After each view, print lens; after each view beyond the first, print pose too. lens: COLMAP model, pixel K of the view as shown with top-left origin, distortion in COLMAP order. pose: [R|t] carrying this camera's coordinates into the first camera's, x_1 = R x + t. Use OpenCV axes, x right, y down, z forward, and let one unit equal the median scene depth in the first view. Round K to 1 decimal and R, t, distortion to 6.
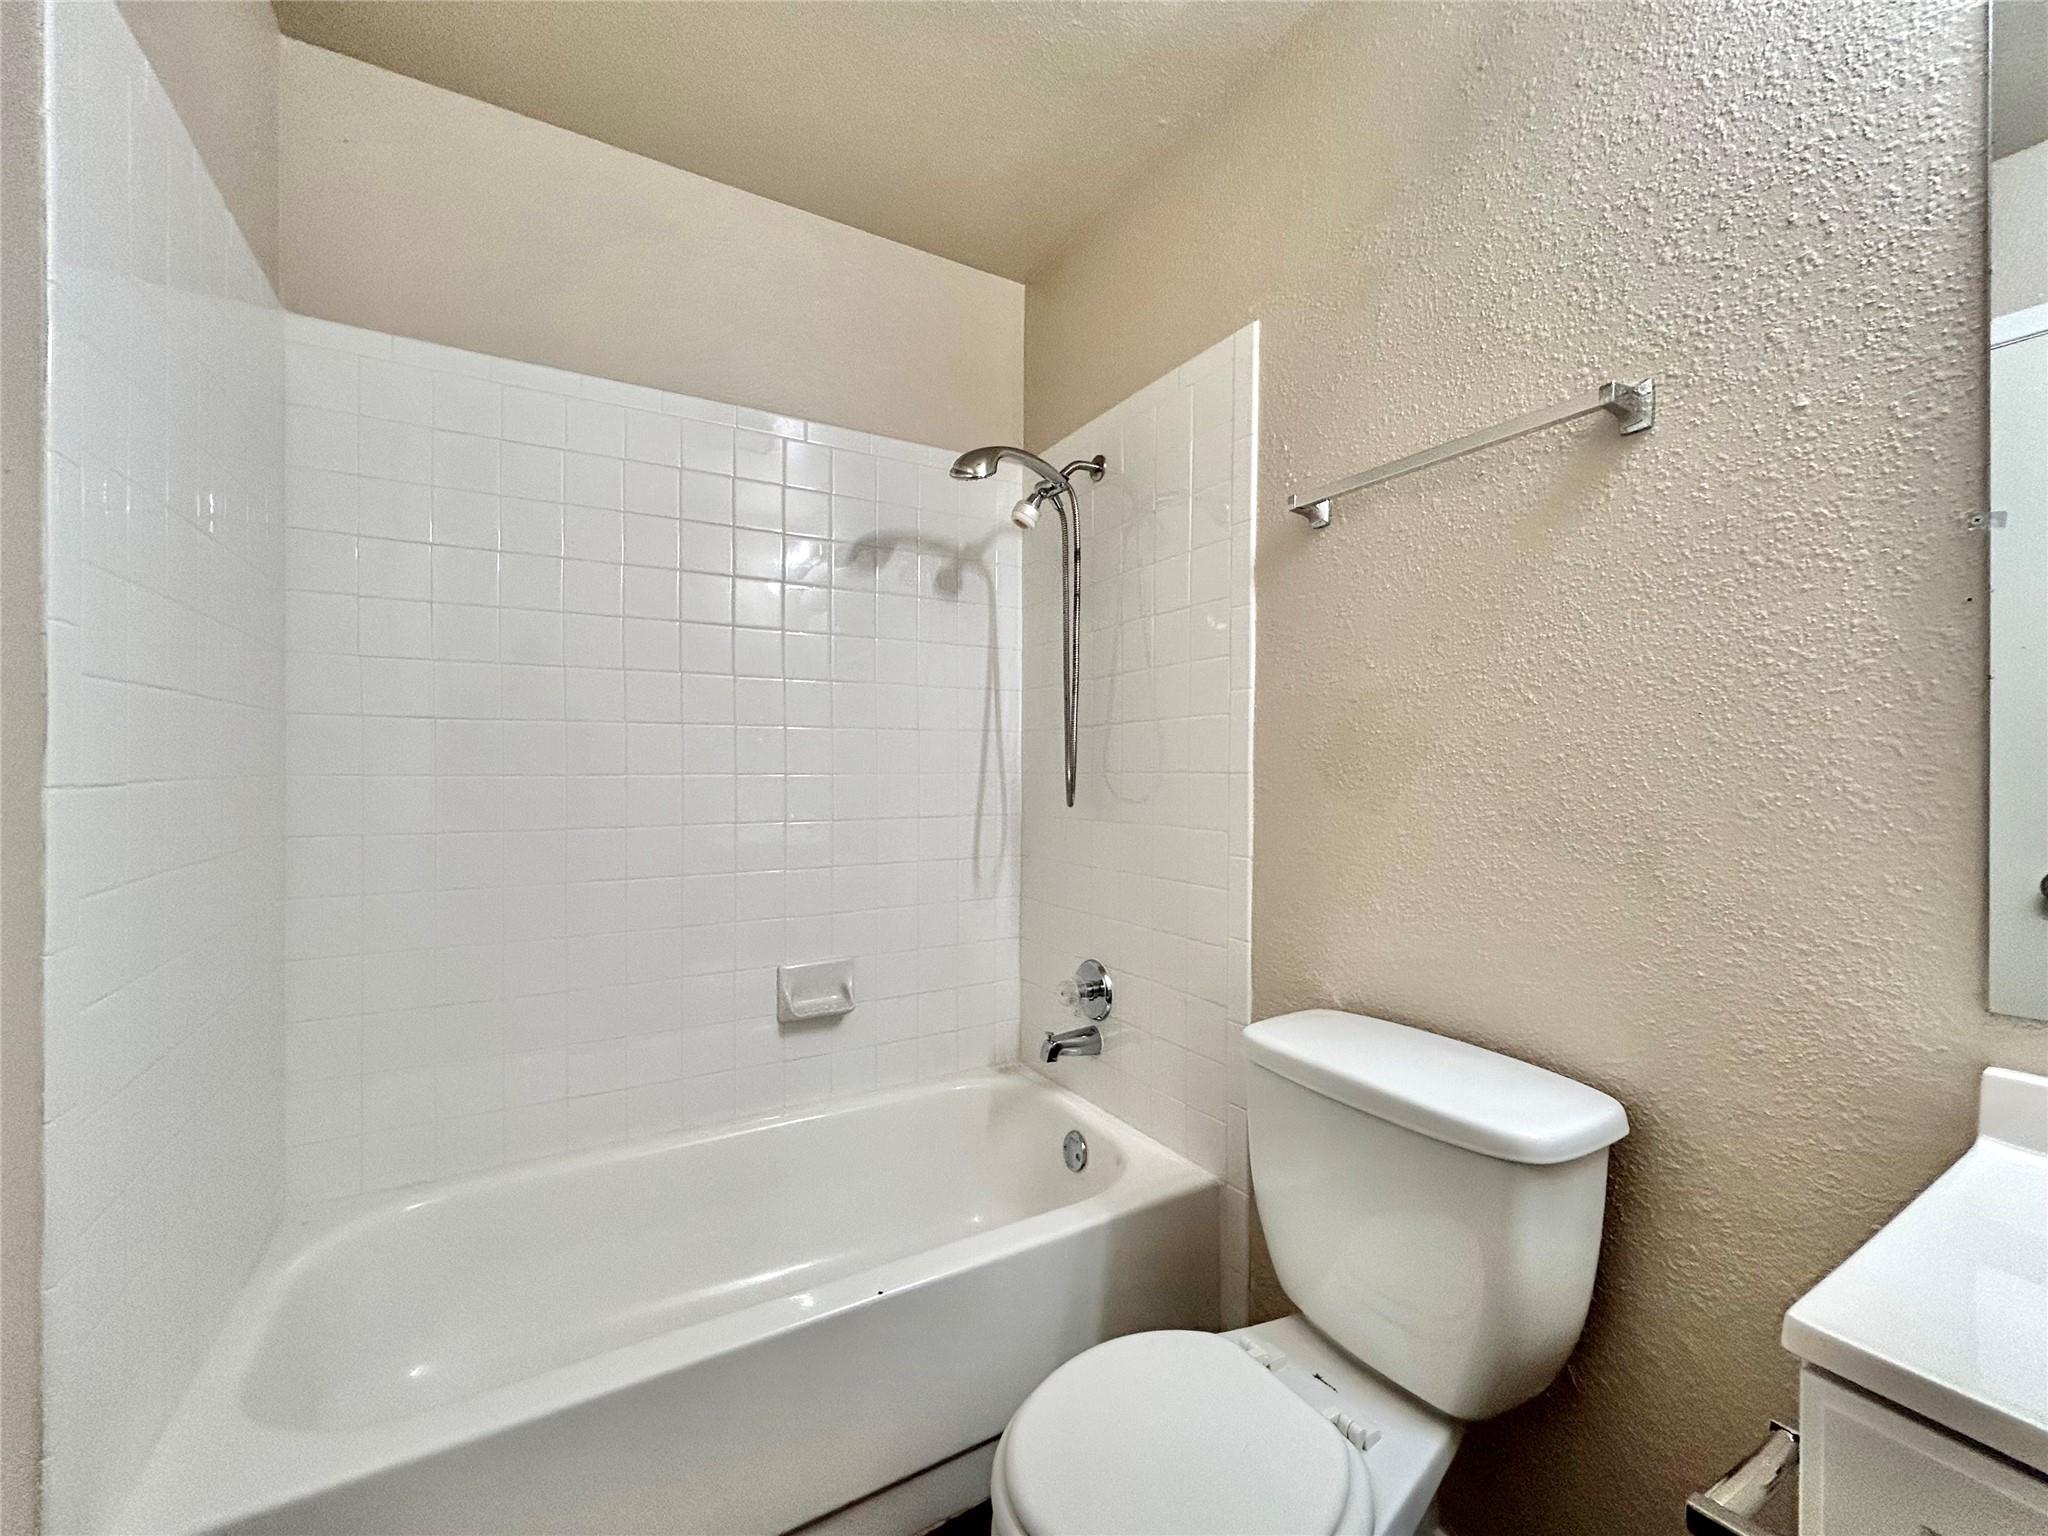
lens RADIAL K [[829.0, 0, 1026.0], [0, 829.0, 766.8], [0, 0, 1]] dist [-0.001567, -0.000087]
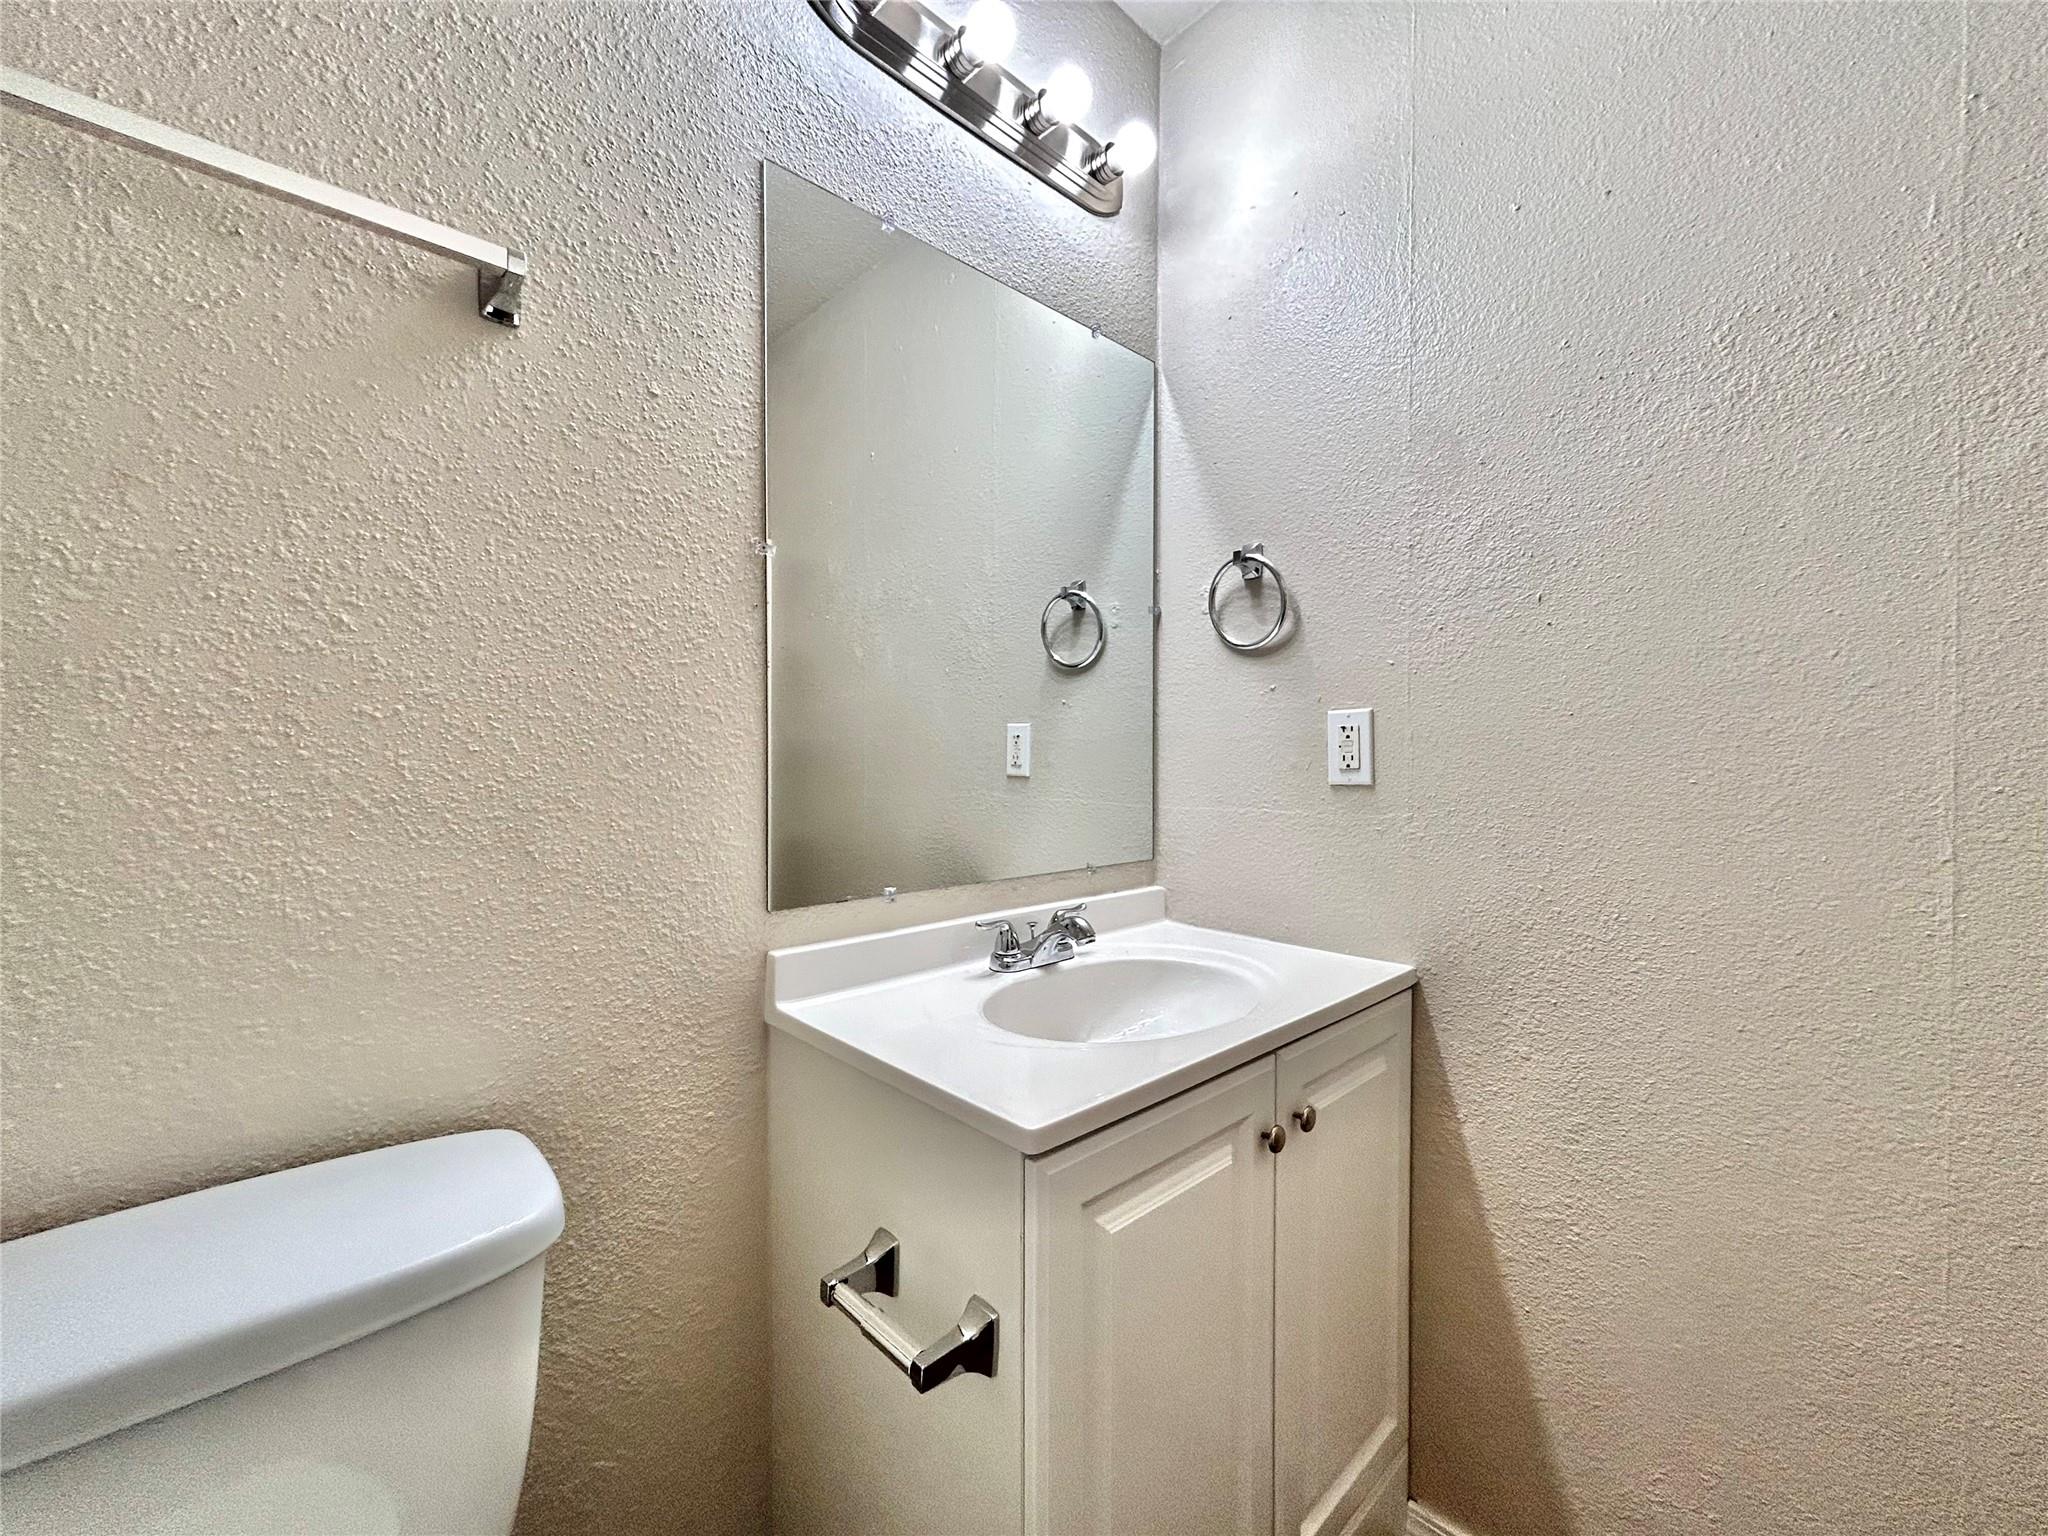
lens RADIAL K [[829.0, 0, 1026.0], [0, 829.0, 766.8], [0, 0, 1]] dist [-0.001567, -0.000087]
pose [[-0.215218, -0.012672, 0.976484, -0.202313], [-0.003401, 0.999919, 0.012227, 0.030771], [-0.976560, -0.000689, -0.215244, 0.689980]]
